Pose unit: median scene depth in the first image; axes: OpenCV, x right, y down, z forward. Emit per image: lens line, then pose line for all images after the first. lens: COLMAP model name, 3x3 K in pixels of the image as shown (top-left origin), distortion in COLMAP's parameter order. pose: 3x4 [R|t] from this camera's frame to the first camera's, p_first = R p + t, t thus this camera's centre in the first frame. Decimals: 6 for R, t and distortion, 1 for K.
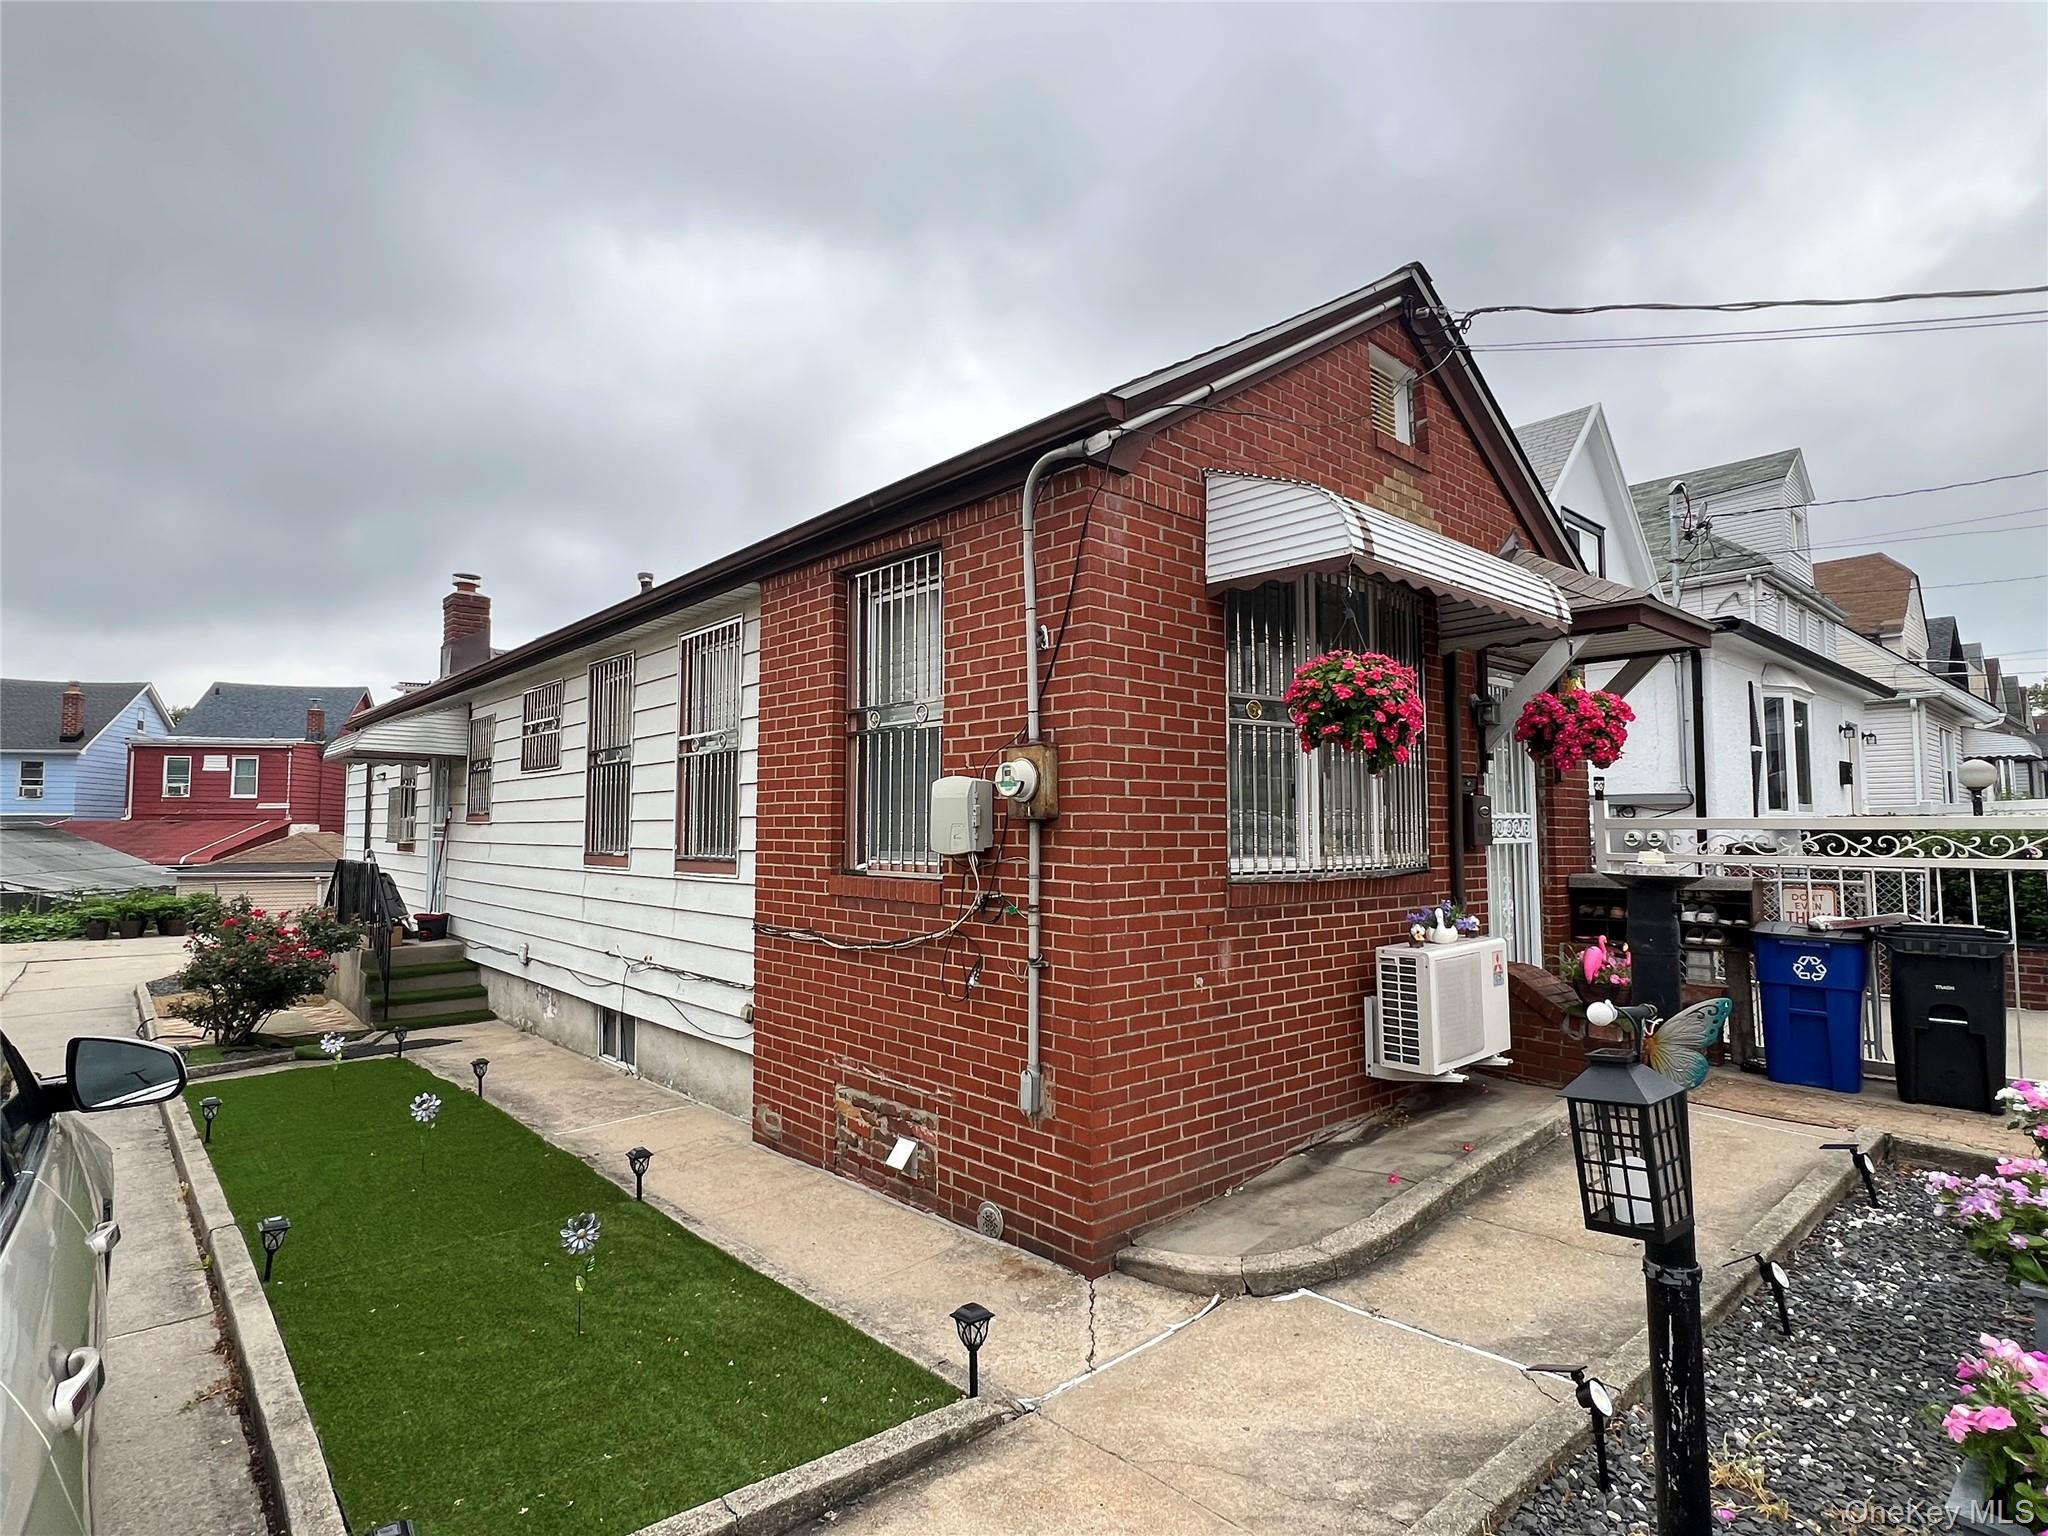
lens RADIAL K [[1044.5, 0, 1018.2], [0, 1044.5, 759.2], [0, 0, 1]] dist [-0.001982, 0.000831]
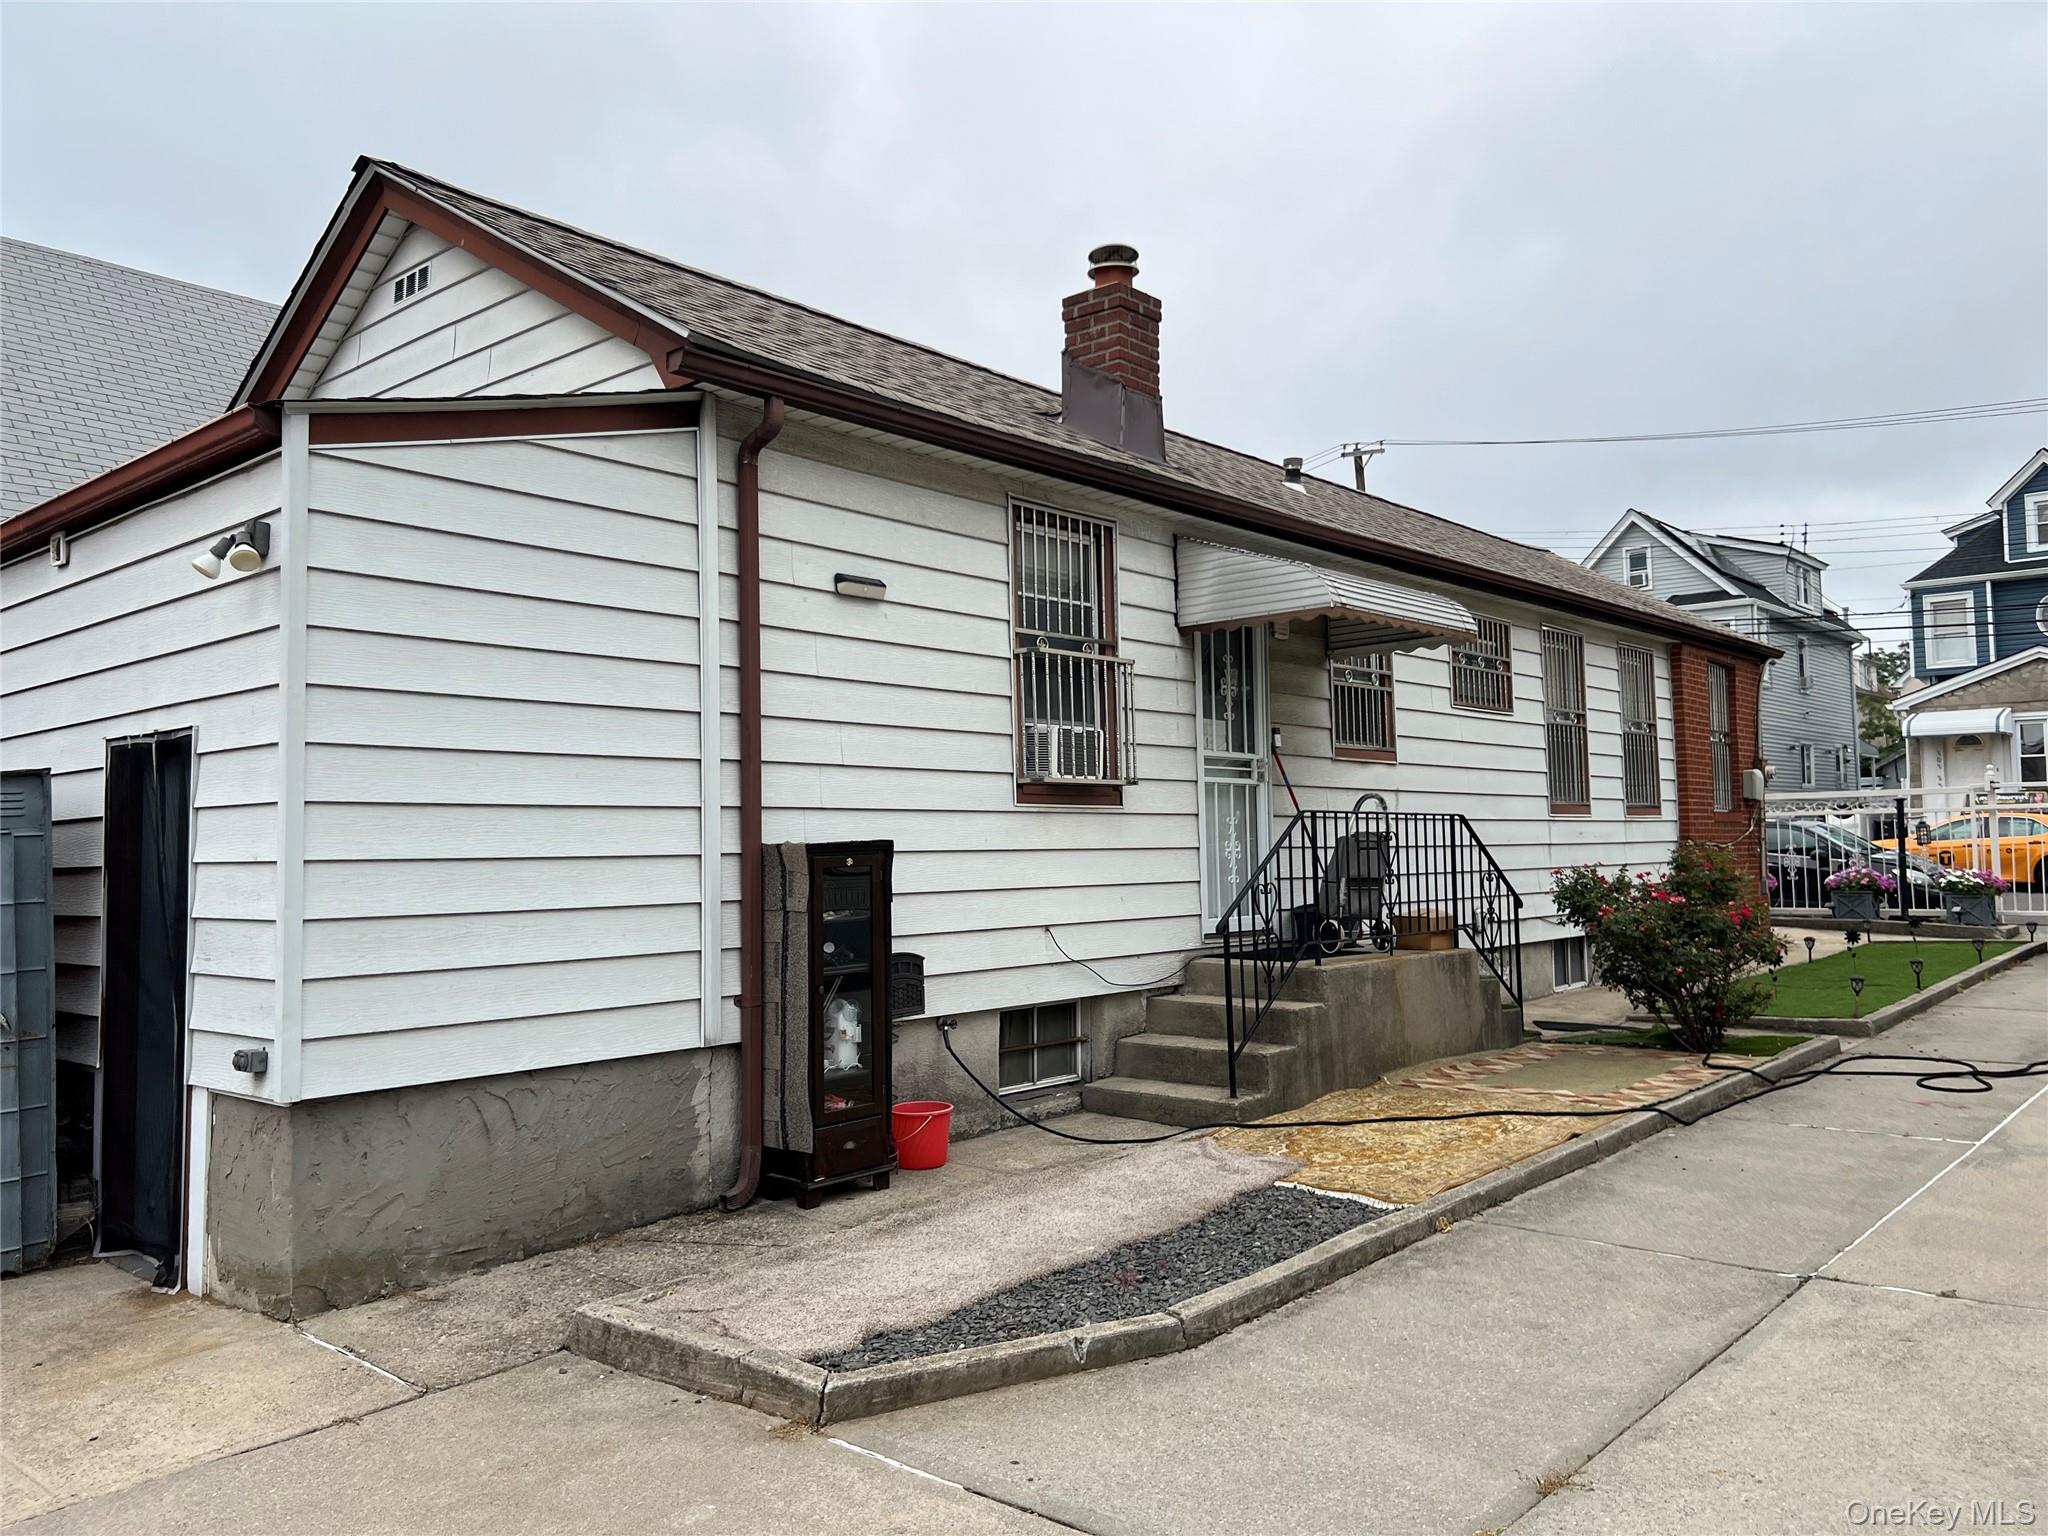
lens RADIAL K [[1531.4, 0, 1027.2], [0, 1531.4, 743.9], [0, 0, 1]] dist [0.064516, -0.077448]
pose [[-0.126835, 0.070309, 0.989429, -1.823528], [-0.051697, 0.995661, -0.077379, 0.171829], [-0.990576, -0.060965, -0.122649, 1.652884]]
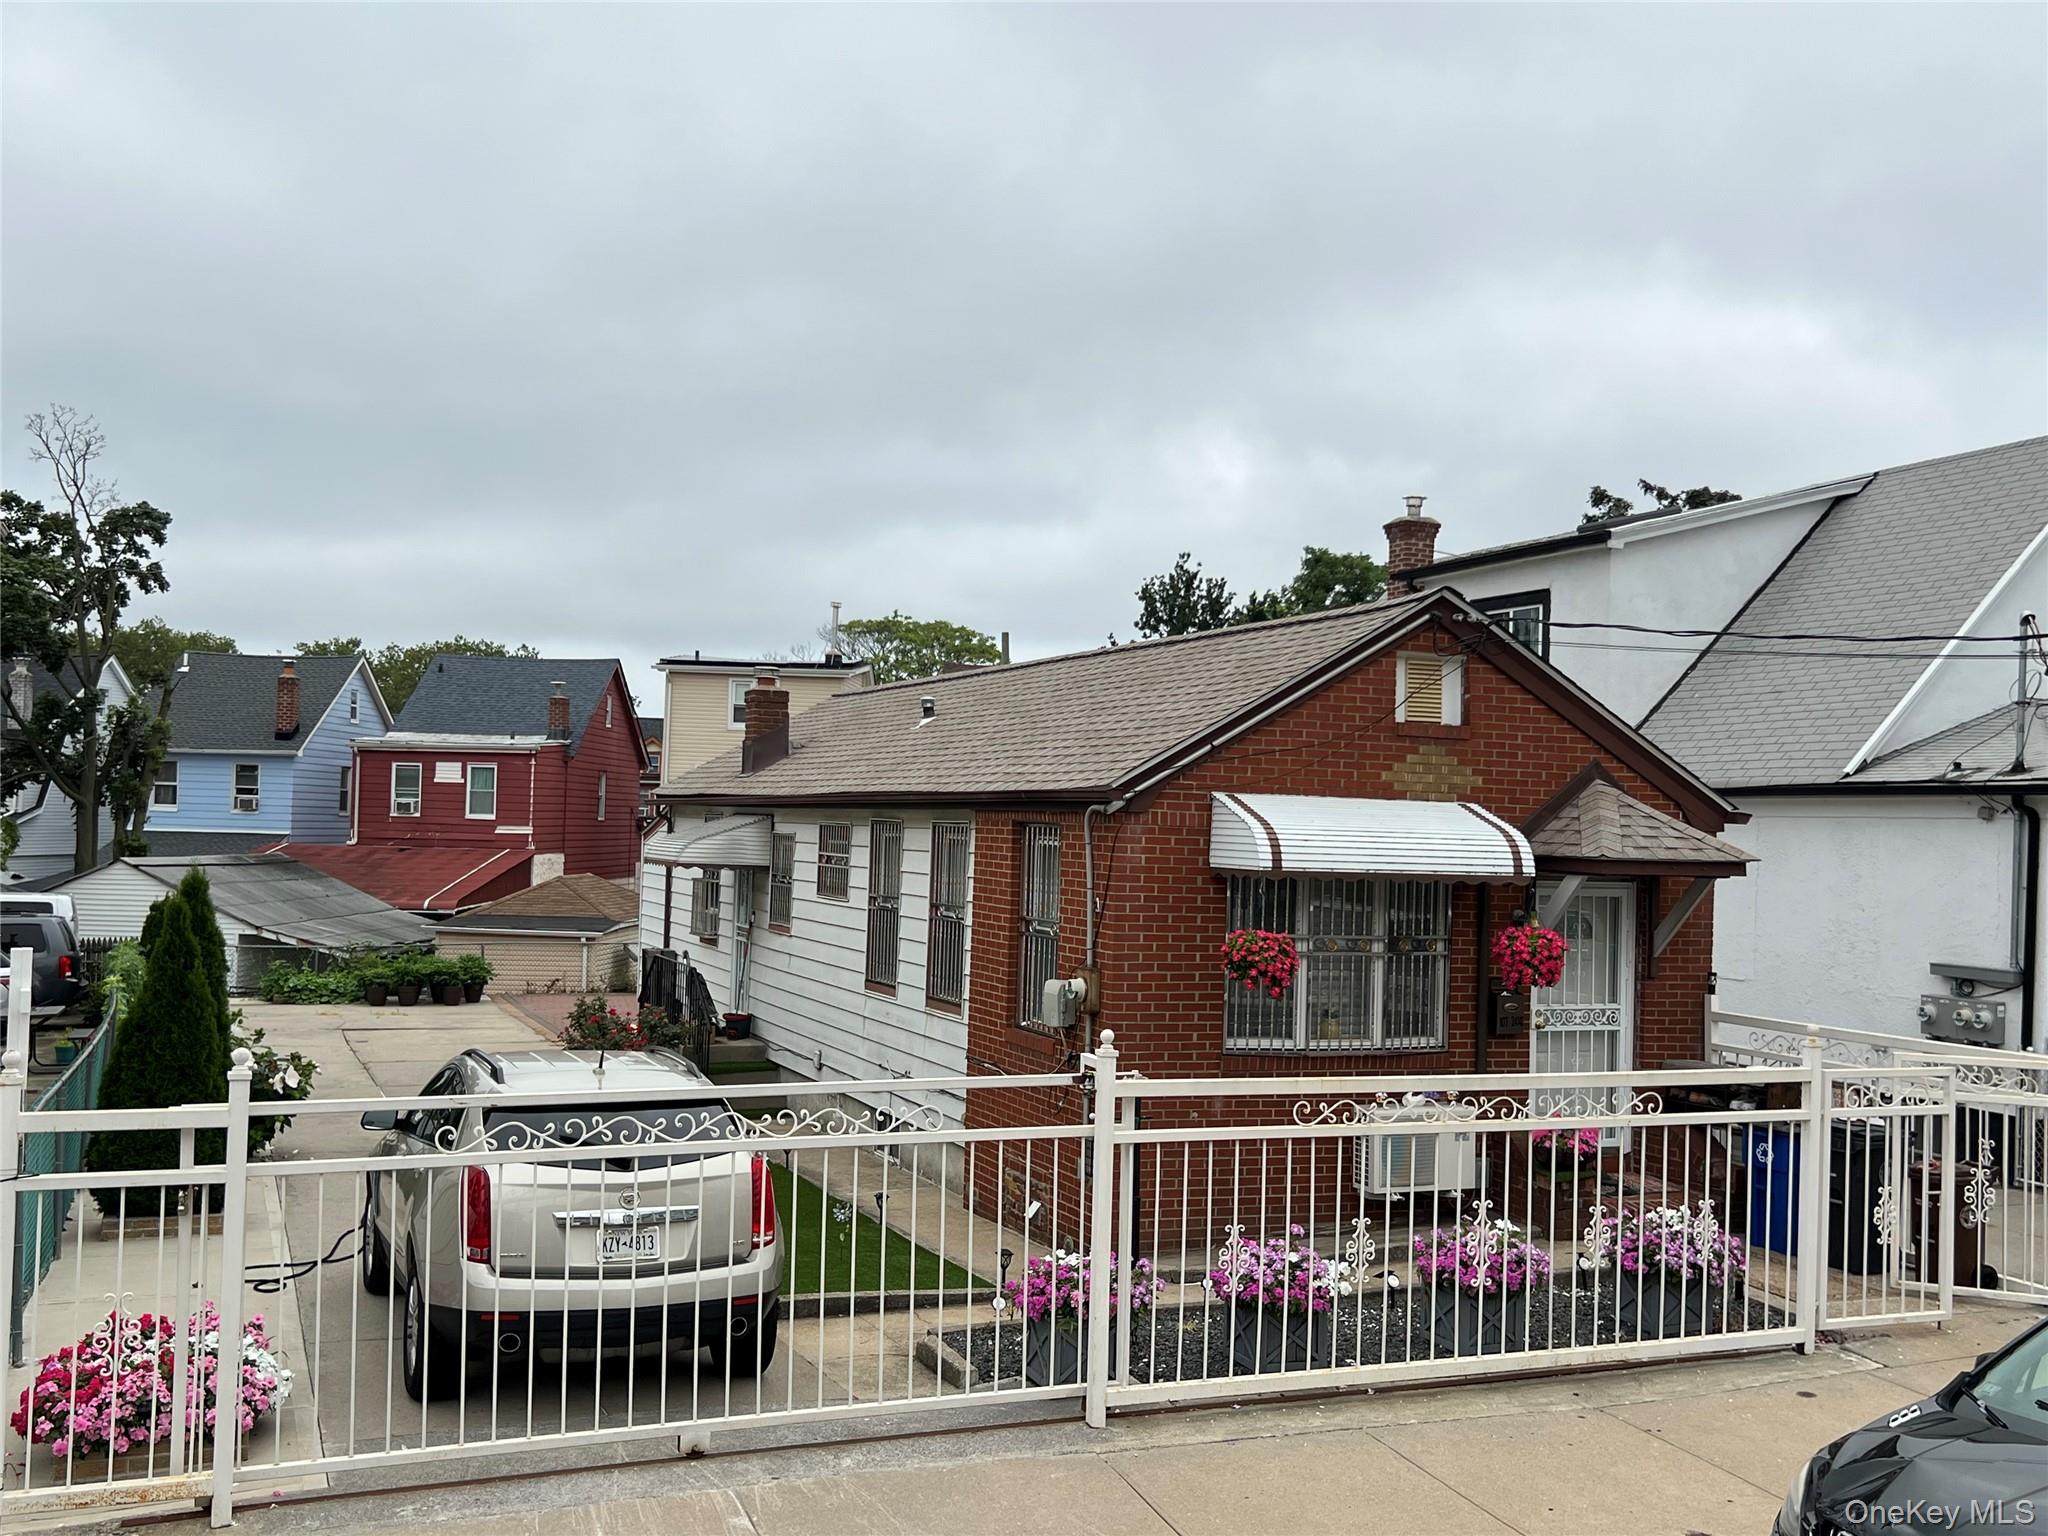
lens RADIAL K [[2021.9, 0, 1015.5], [0, 2021.9, 777.7], [0, 0, 1]] dist [0.111199, -0.024340]
pose [[0.941228, 0.022184, -0.337042, 0.493923], [-0.009252, 0.999160, 0.039927, -0.223102], [0.337644, -0.034462, 0.940643, -1.051787]]
